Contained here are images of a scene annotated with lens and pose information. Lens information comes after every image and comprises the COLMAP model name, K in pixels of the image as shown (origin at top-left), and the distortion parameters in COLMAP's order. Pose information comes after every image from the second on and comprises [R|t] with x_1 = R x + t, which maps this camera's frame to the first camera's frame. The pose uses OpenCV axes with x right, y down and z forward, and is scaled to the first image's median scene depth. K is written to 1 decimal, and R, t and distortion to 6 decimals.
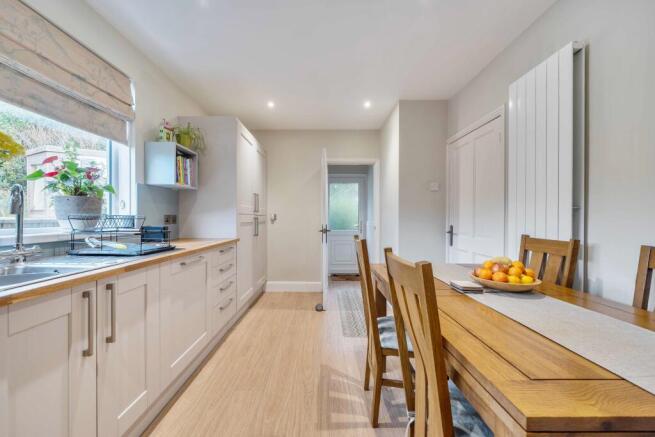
lens RADIAL K [[243.0, 0, 326.9], [0, 243.0, 217.8], [0, 0, 1]] dist [-0.000024, -0.000058]
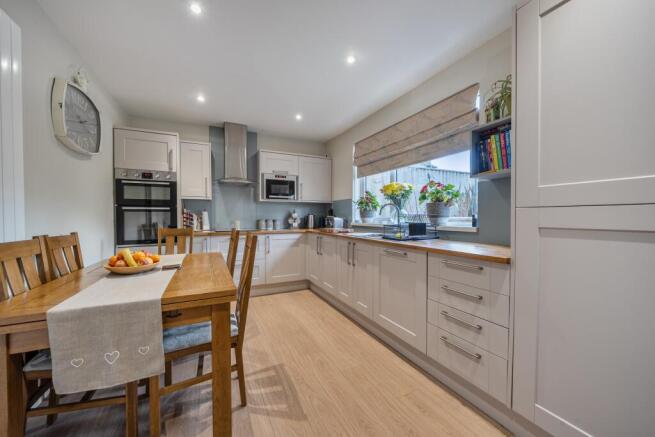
lens RADIAL K [[243.0, 0, 323.1], [0, 243.0, 220.3], [0, 0, 1]] dist [-0.000024, -0.000058]
pose [[-0.912897, 0.004775, -0.408161, 0.276791], [-0.002805, 0.999835, 0.017970, -0.001273], [0.408179, 0.017549, -0.912733, 2.067825]]
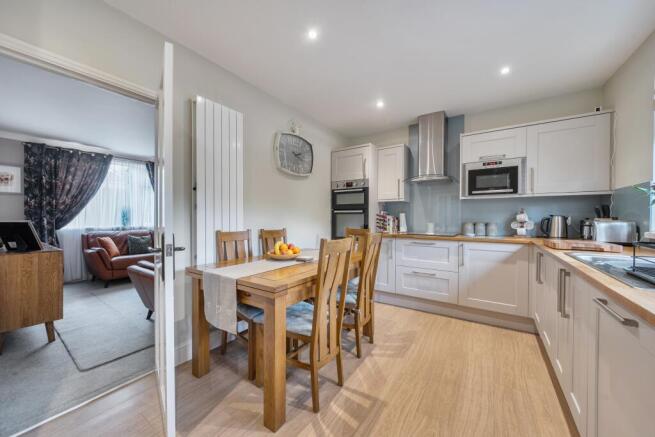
lens RADIAL K [[243.0, 0, 317.5], [0, 243.0, 220.1], [0, 0, 1]] dist [-0.000024, -0.000058]
pose [[-0.806975, -0.010823, 0.590487, -0.384174], [-0.002727, 0.999890, 0.014599, -0.007105], [-0.590580, 0.010171, -0.806915, 1.823431]]
